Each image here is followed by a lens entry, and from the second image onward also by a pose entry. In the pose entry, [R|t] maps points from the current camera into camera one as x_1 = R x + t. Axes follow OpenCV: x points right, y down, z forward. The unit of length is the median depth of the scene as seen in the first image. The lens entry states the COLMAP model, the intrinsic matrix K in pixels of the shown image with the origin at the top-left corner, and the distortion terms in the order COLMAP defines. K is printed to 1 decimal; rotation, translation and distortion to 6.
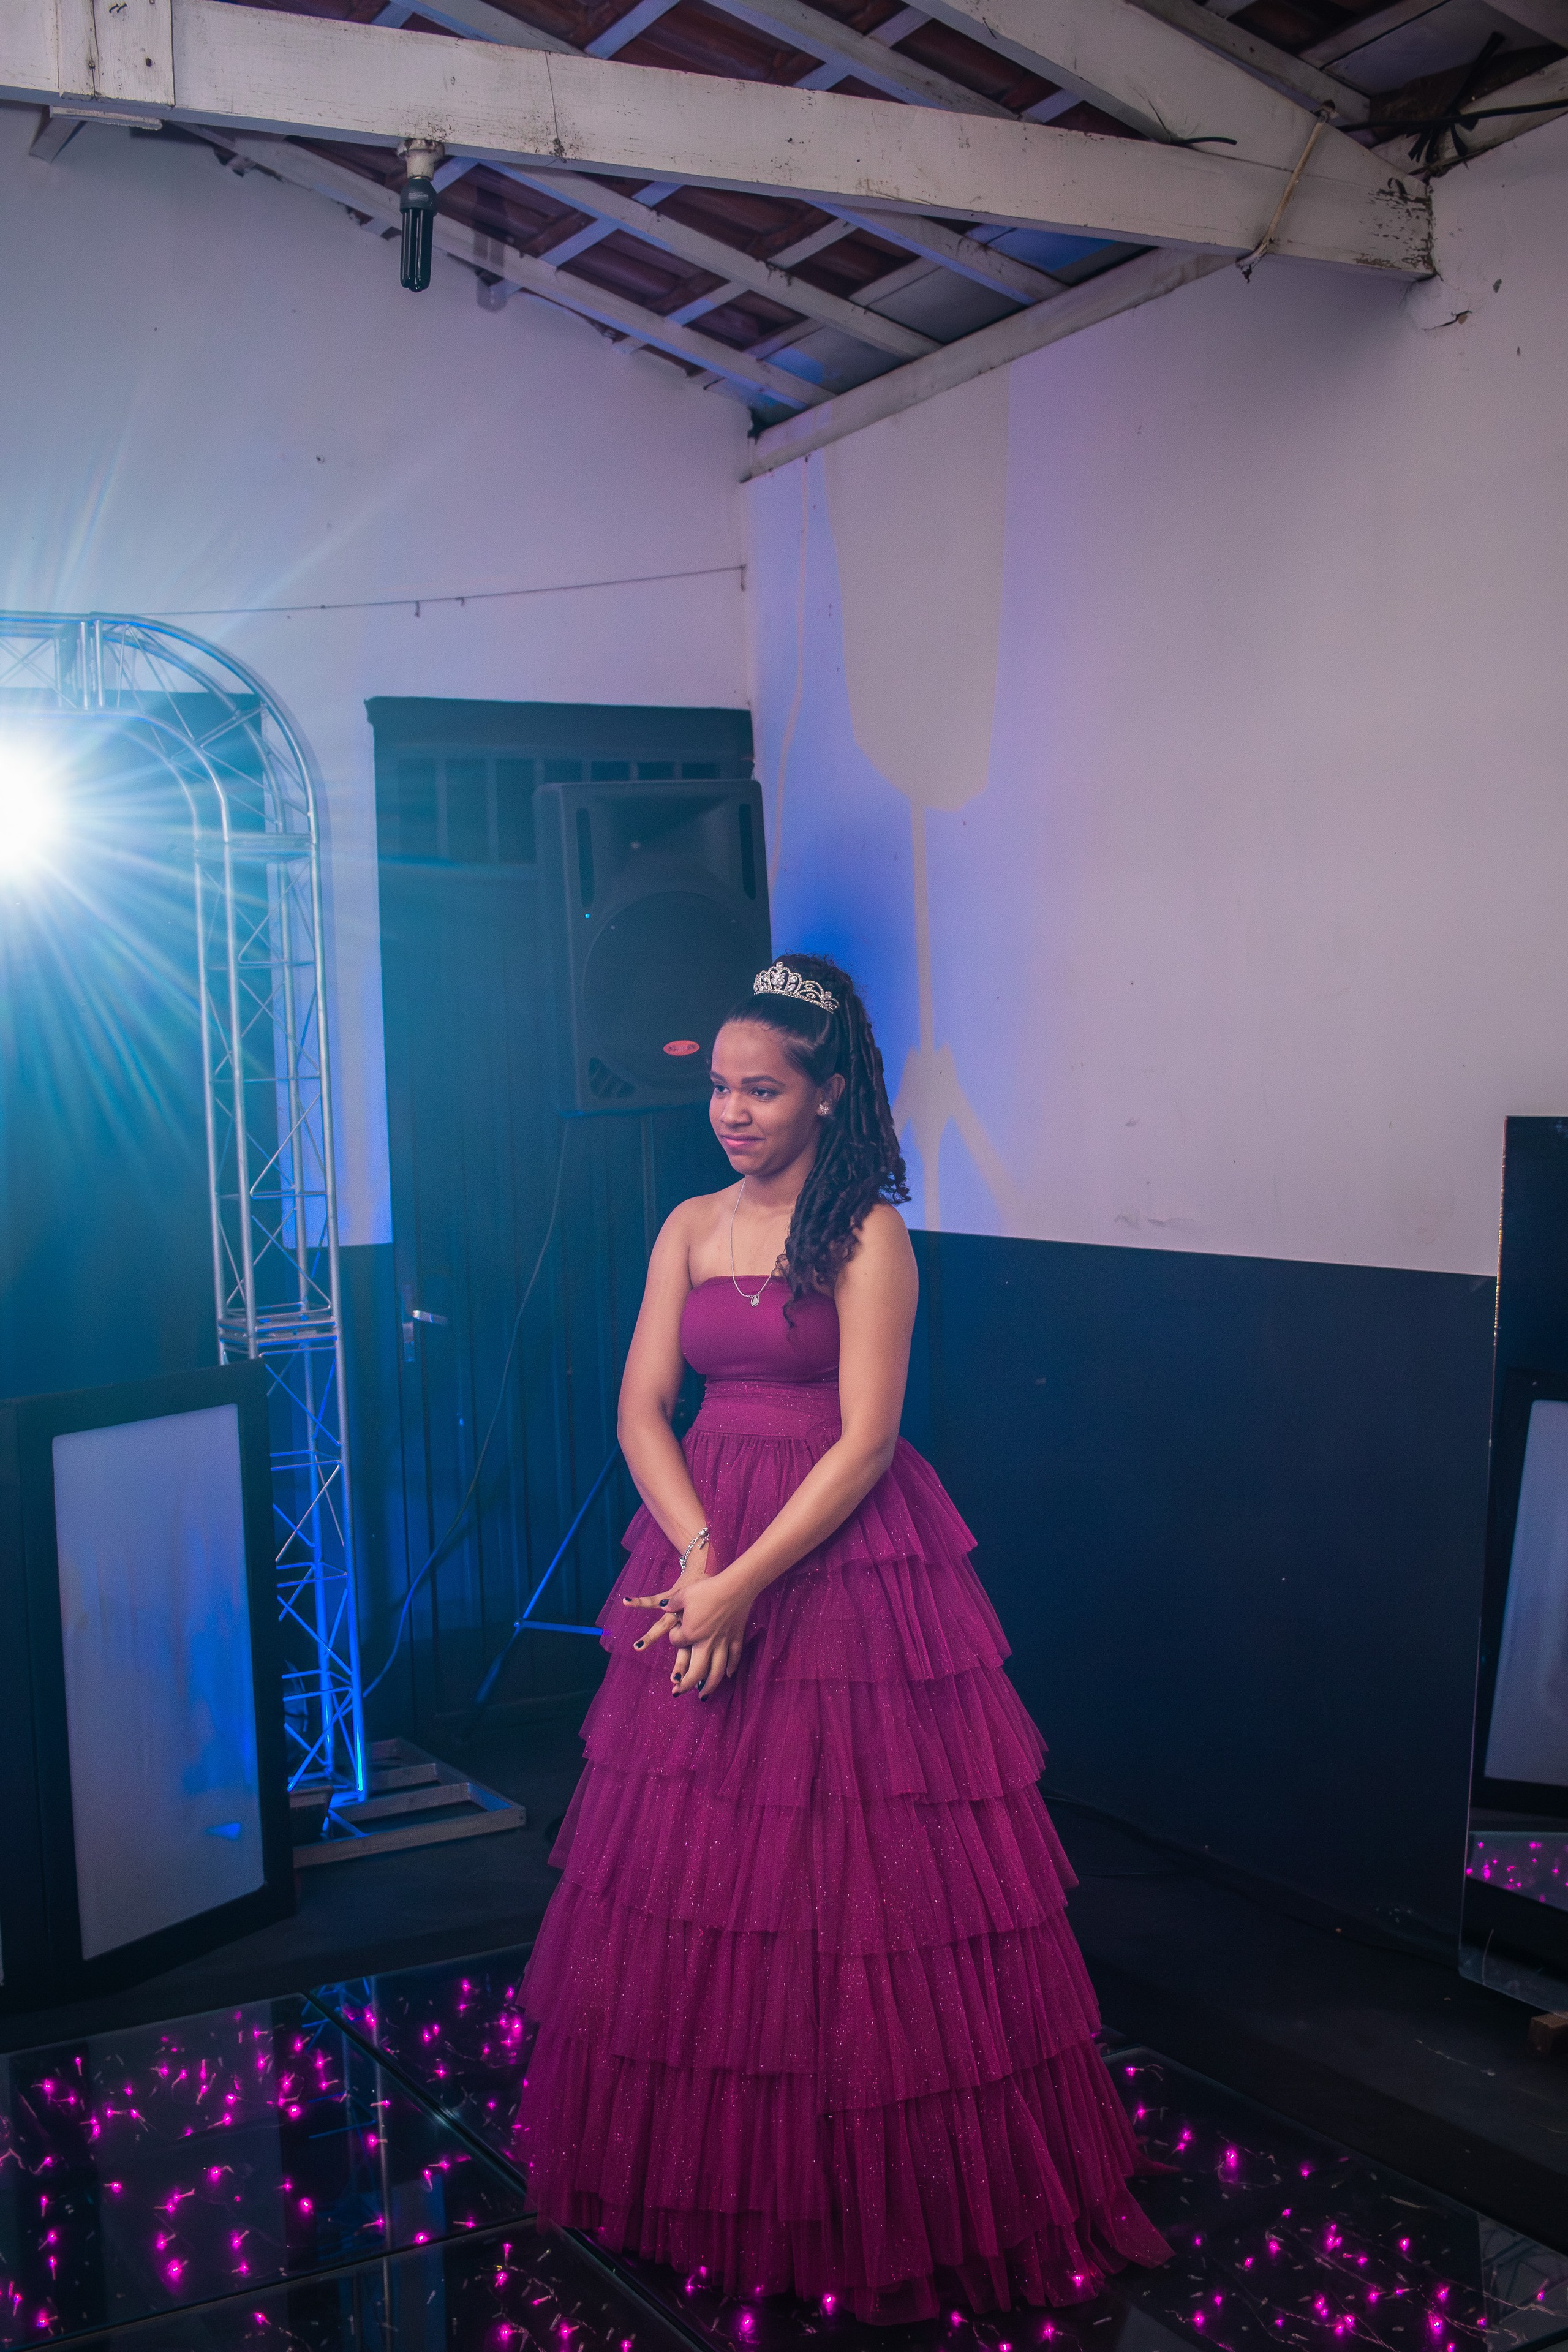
lens RADIAL K [[2670.6, 0, 784.0], [0, 2670.6, 1176.0], [0, 0, 1]] dist [-0.109343, 0.087100]
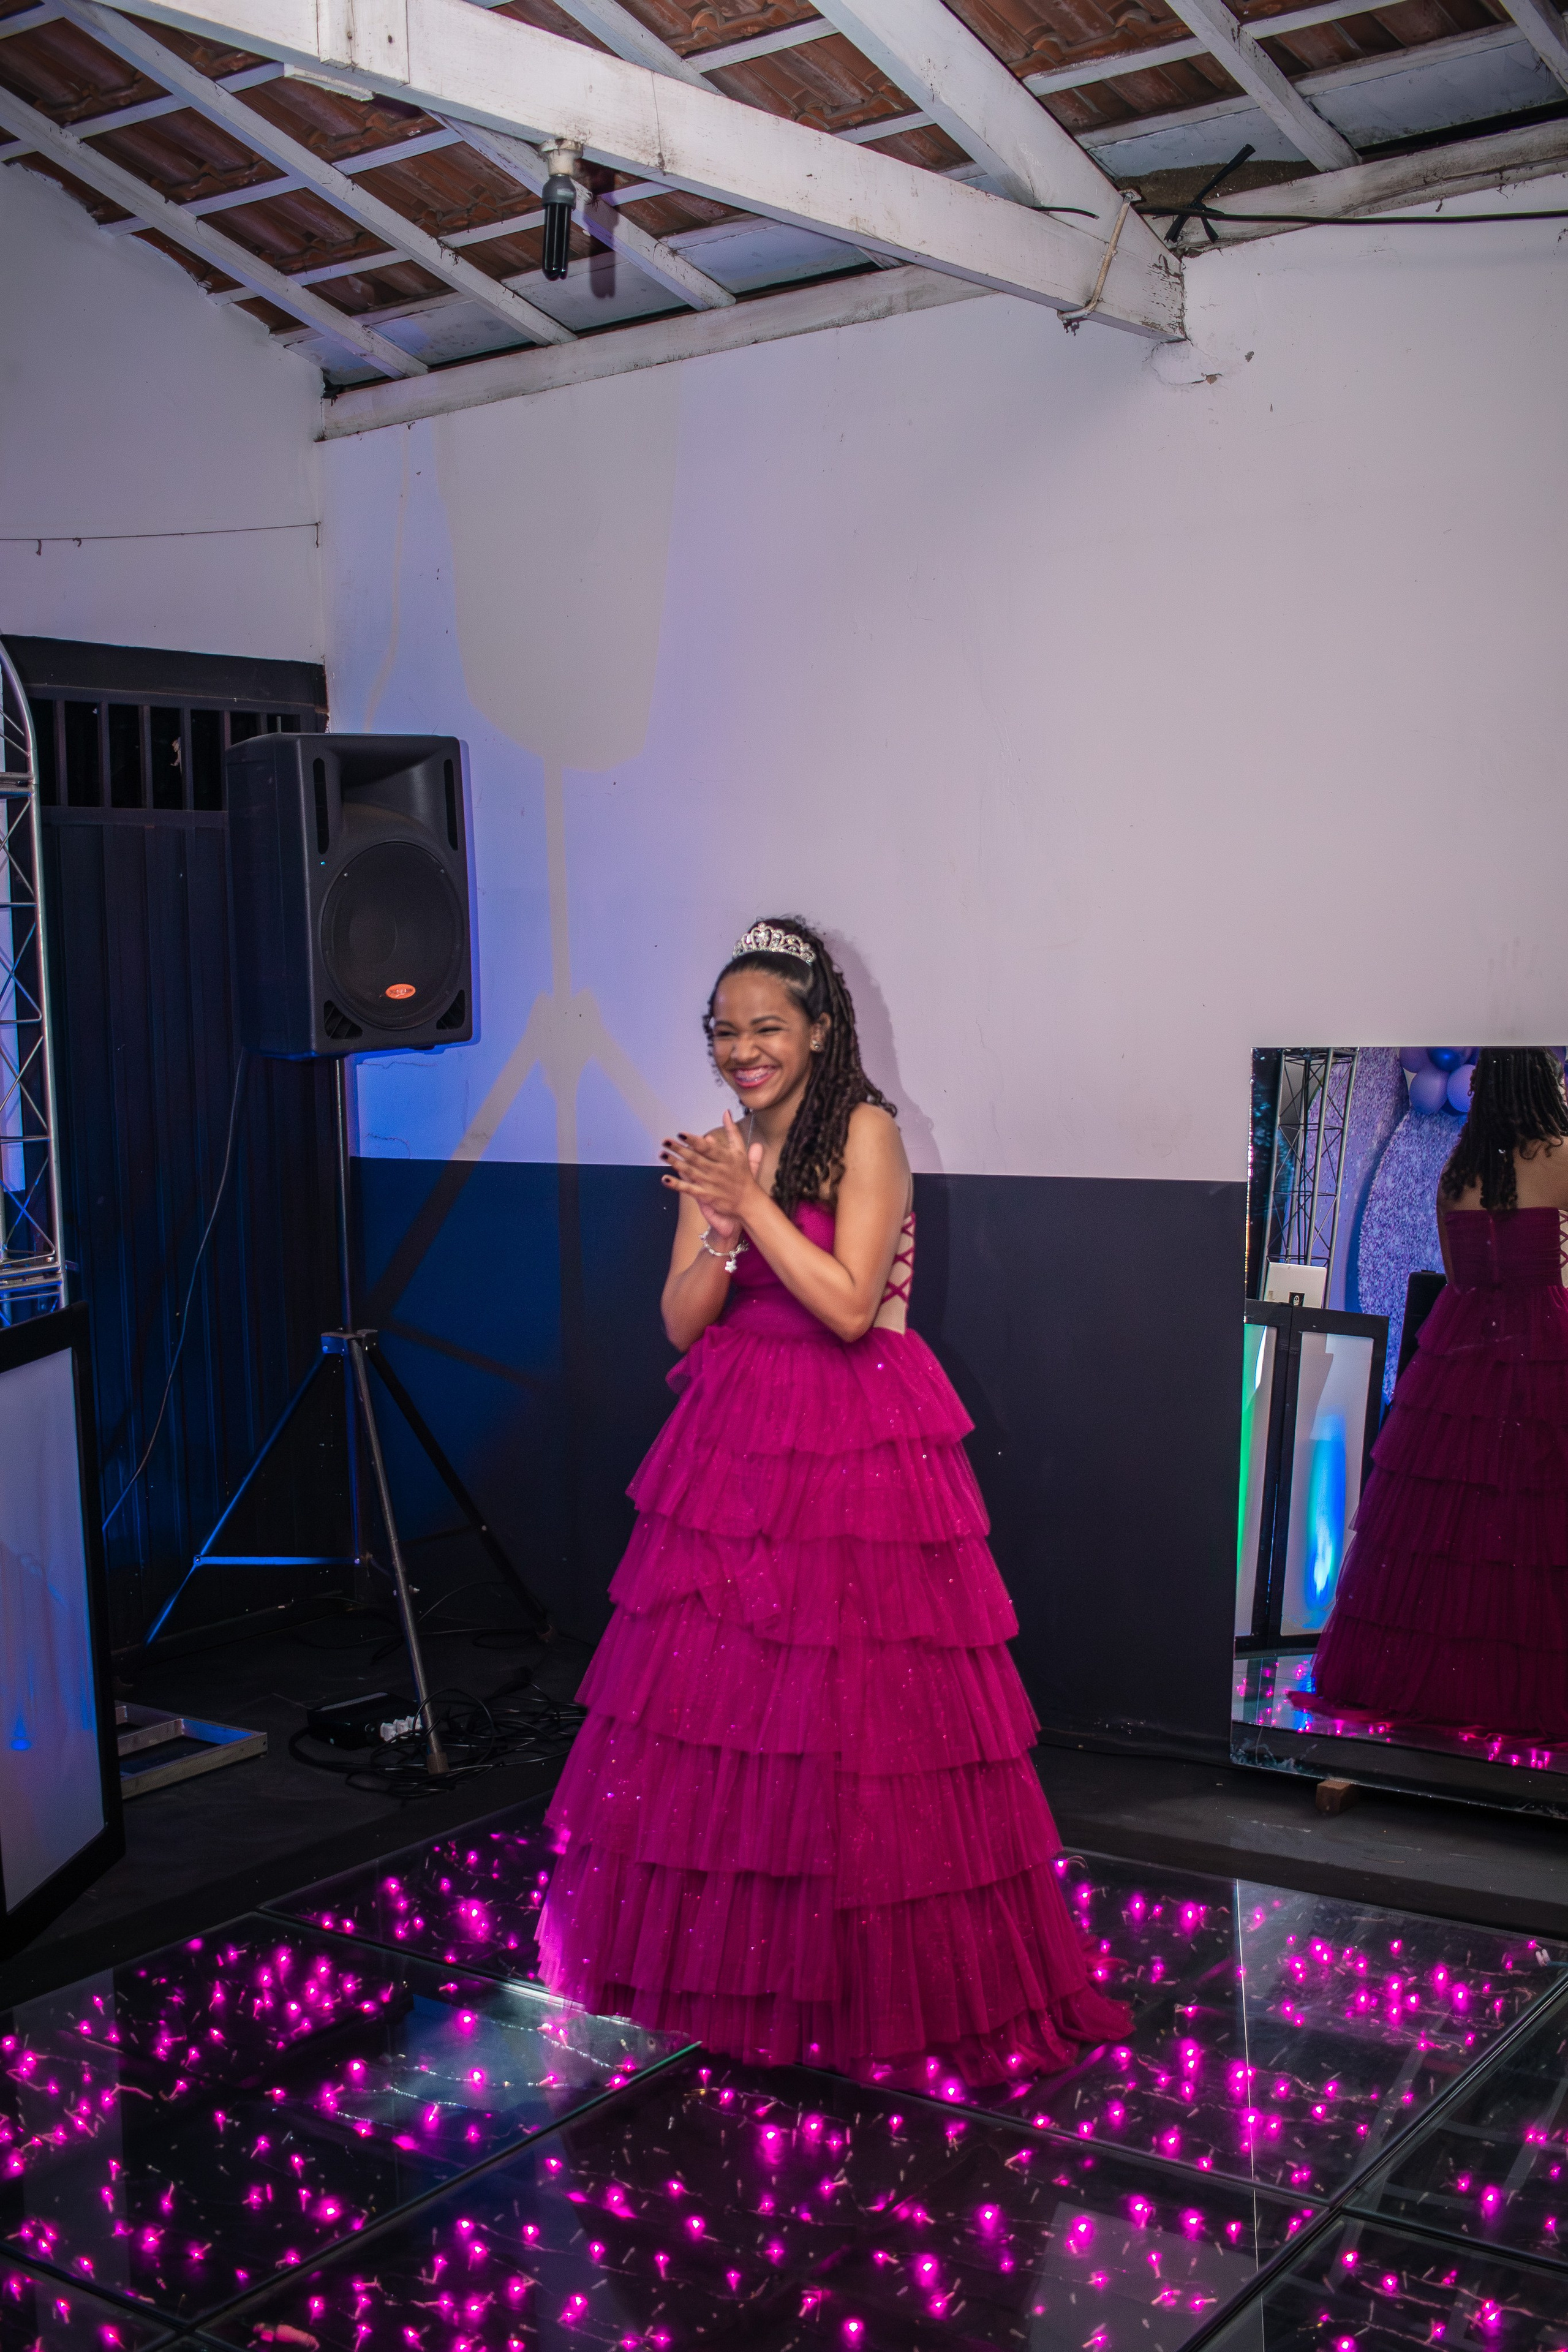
lens RADIAL K [[2670.6, 0, 784.0], [0, 2670.6, 1176.0], [0, 0, 1]] dist [-0.109343, 0.087100]
pose [[0.911260, -0.025451, 0.411044, -0.416651], [0.017639, 0.999585, 0.022787, 0.003950], [-0.411453, -0.013515, 0.911331, -0.015722]]
